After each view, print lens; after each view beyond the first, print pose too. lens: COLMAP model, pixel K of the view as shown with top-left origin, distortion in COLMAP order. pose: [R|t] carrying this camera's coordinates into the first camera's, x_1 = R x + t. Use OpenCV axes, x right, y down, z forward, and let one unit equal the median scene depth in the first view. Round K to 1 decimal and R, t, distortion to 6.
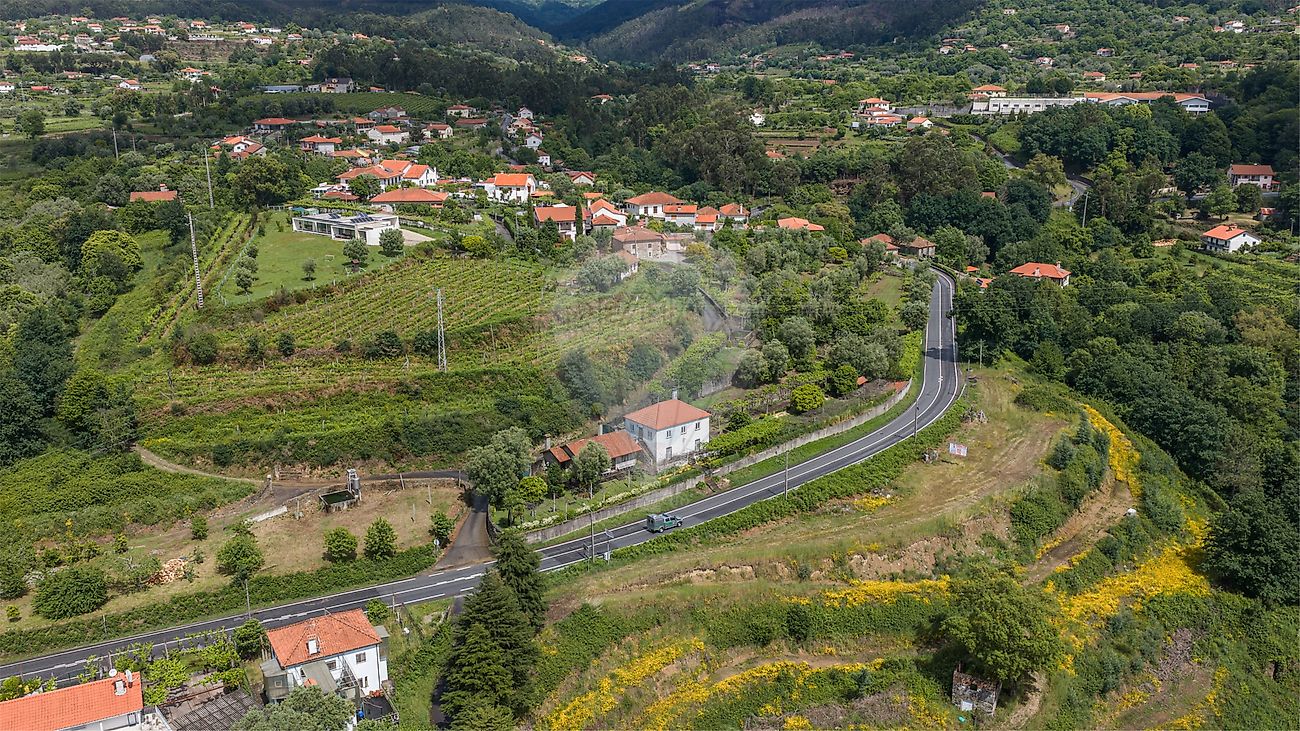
lens RADIAL K [[1067.2, 0, 650.0], [0, 1067.2, 365.5], [0, 0, 1]] dist [0.021918, -0.066036]
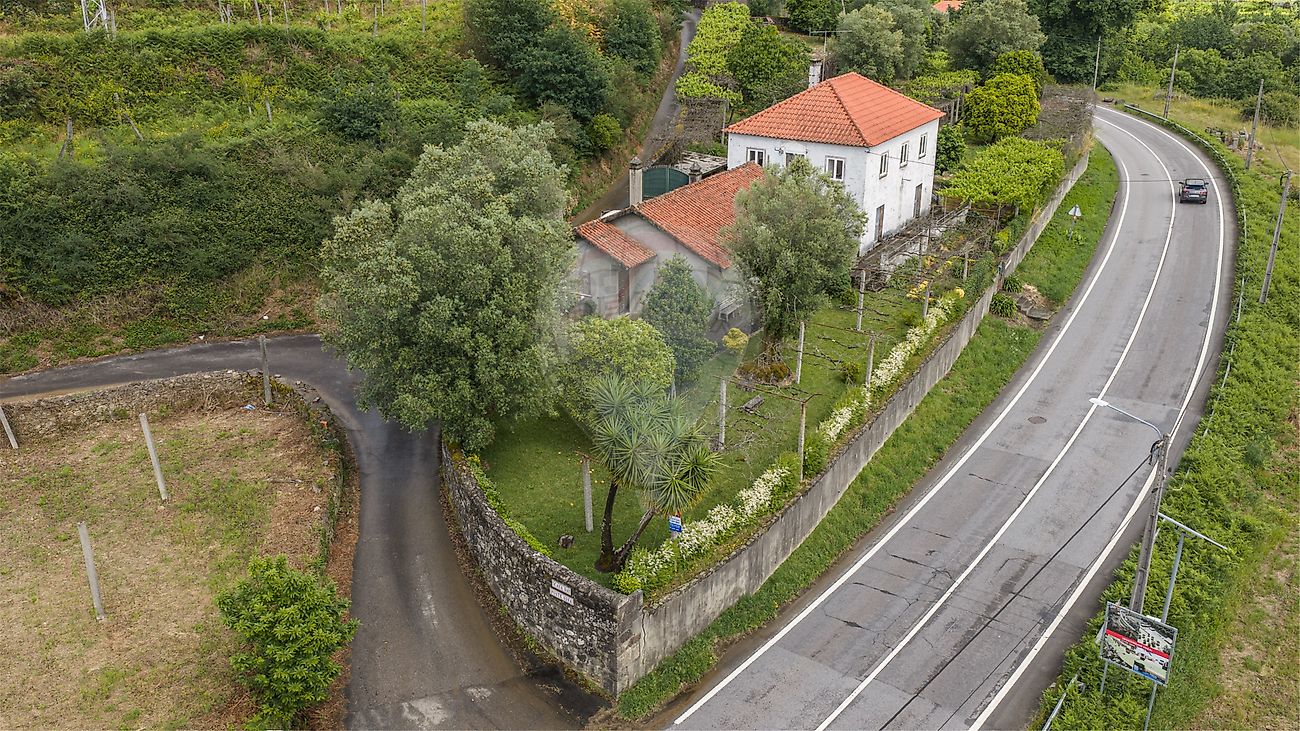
lens RADIAL K [[1067.2, 0, 650.0], [0, 1067.2, 365.5], [0, 0, 1]] dist [0.021918, -0.066036]
pose [[0.948277, -0.120982, 0.293488, -0.156816], [0.086007, 0.987865, 0.129327, 0.076622], [-0.305572, -0.097396, 0.947174, 0.699520]]
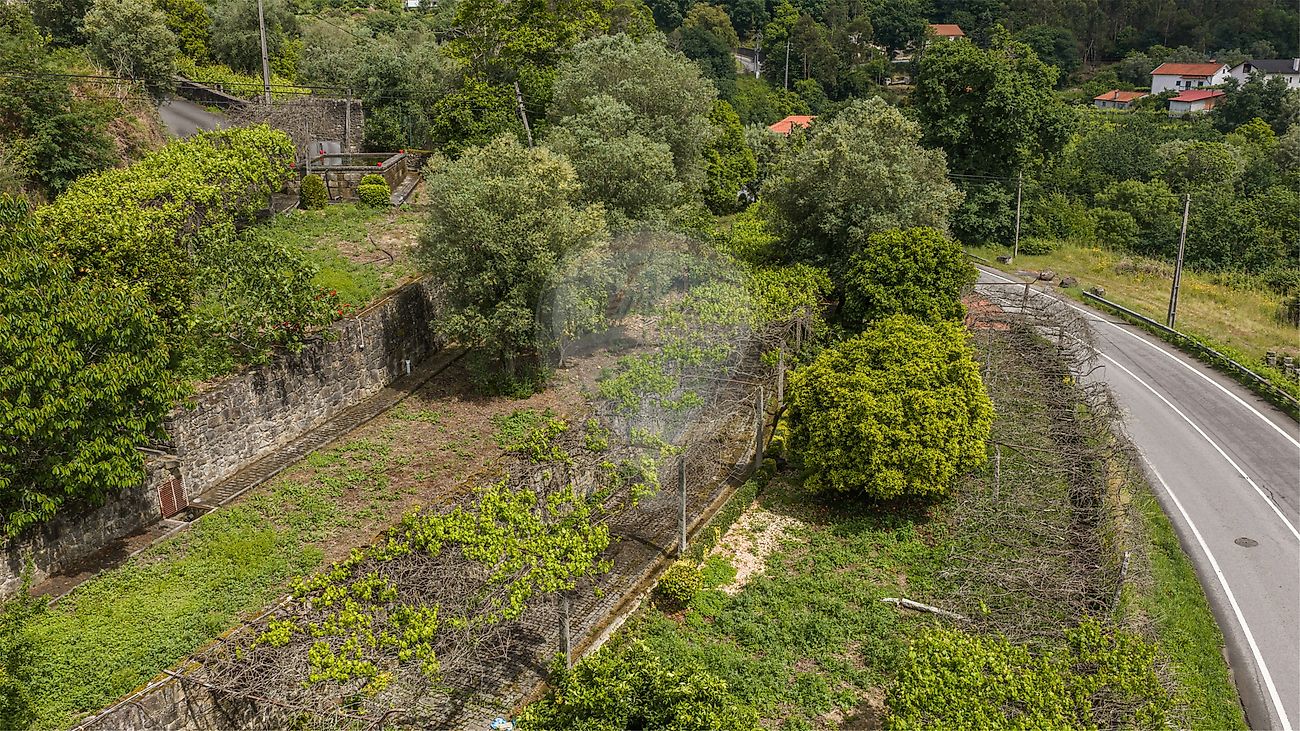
lens RADIAL K [[1067.2, 0, 650.0], [0, 1067.2, 365.5], [0, 0, 1]] dist [0.021918, -0.066036]
pose [[0.905908, -0.120543, 0.405956, 0.056575], [0.113745, 0.992666, 0.040932, 0.015591], [-0.407913, 0.009095, 0.912976, 0.993180]]
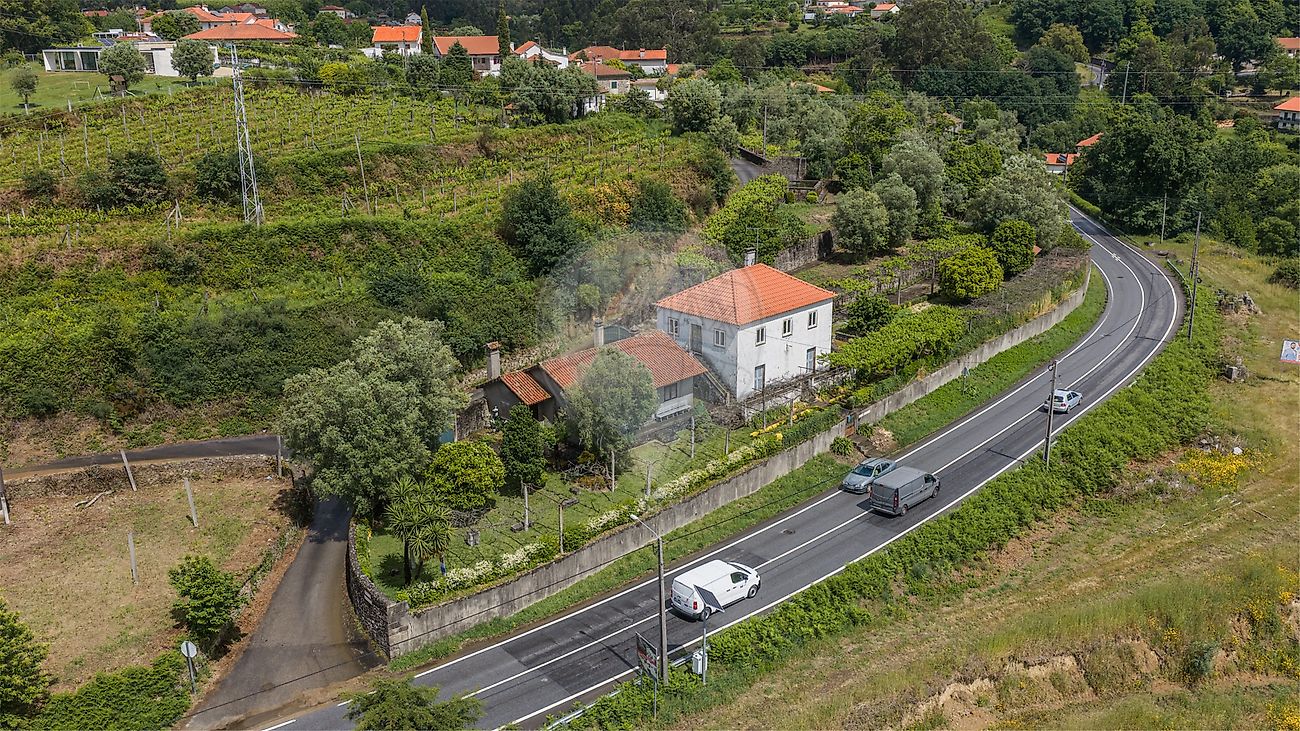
lens RADIAL K [[1067.2, 0, 650.0], [0, 1067.2, 365.5], [0, 0, 1]] dist [0.021918, -0.066036]
pose [[0.995301, -0.037714, 0.089188, -0.069705], [0.034577, 0.998737, 0.036459, 0.058554], [-0.090451, -0.033203, 0.995347, 0.552641]]
